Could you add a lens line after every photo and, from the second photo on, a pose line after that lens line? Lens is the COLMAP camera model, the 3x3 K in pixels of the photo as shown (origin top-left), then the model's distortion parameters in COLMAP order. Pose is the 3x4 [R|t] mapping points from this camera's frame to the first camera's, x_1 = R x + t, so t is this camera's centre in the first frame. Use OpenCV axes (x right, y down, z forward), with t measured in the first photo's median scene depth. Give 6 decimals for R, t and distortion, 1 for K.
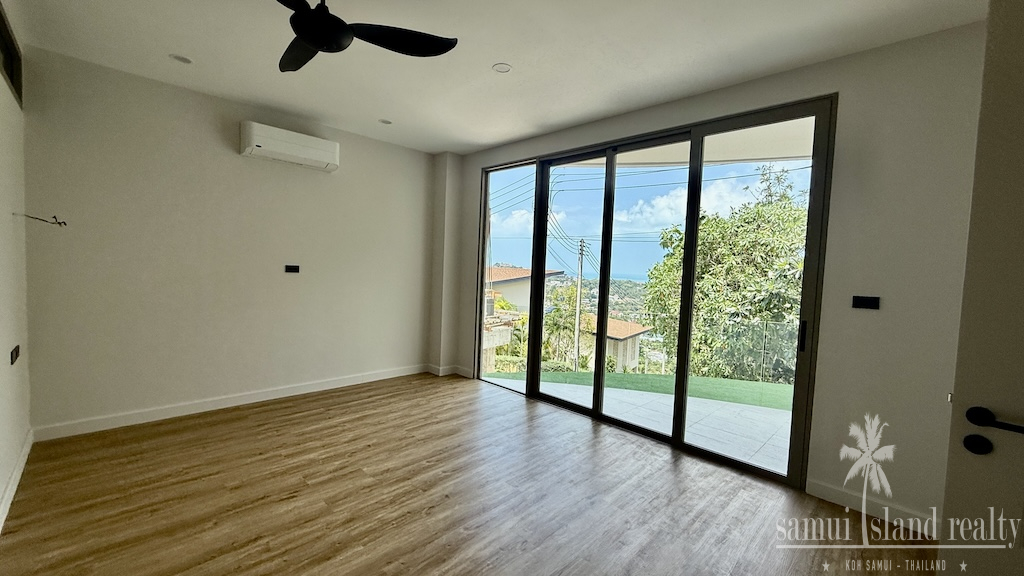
lens RADIAL K [[411.6, 0, 484.6], [0, 411.6, 283.3], [0, 0, 1]] dist [-0.002179, -0.000285]
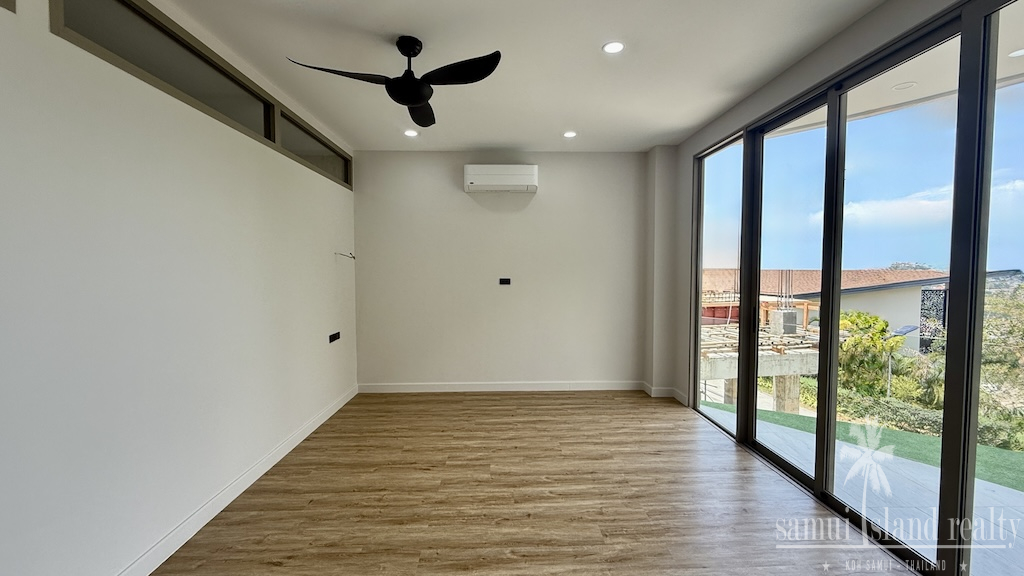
lens RADIAL K [[411.6, 0, 507.9], [0, 411.6, 287.0], [0, 0, 1]] dist [-0.002179, -0.000285]
pose [[0.733905, -0.011549, -0.679154, 0.379573], [0.004283, 0.999914, -0.012376, -0.006160], [0.679239, 0.006174, 0.733892, 0.177778]]
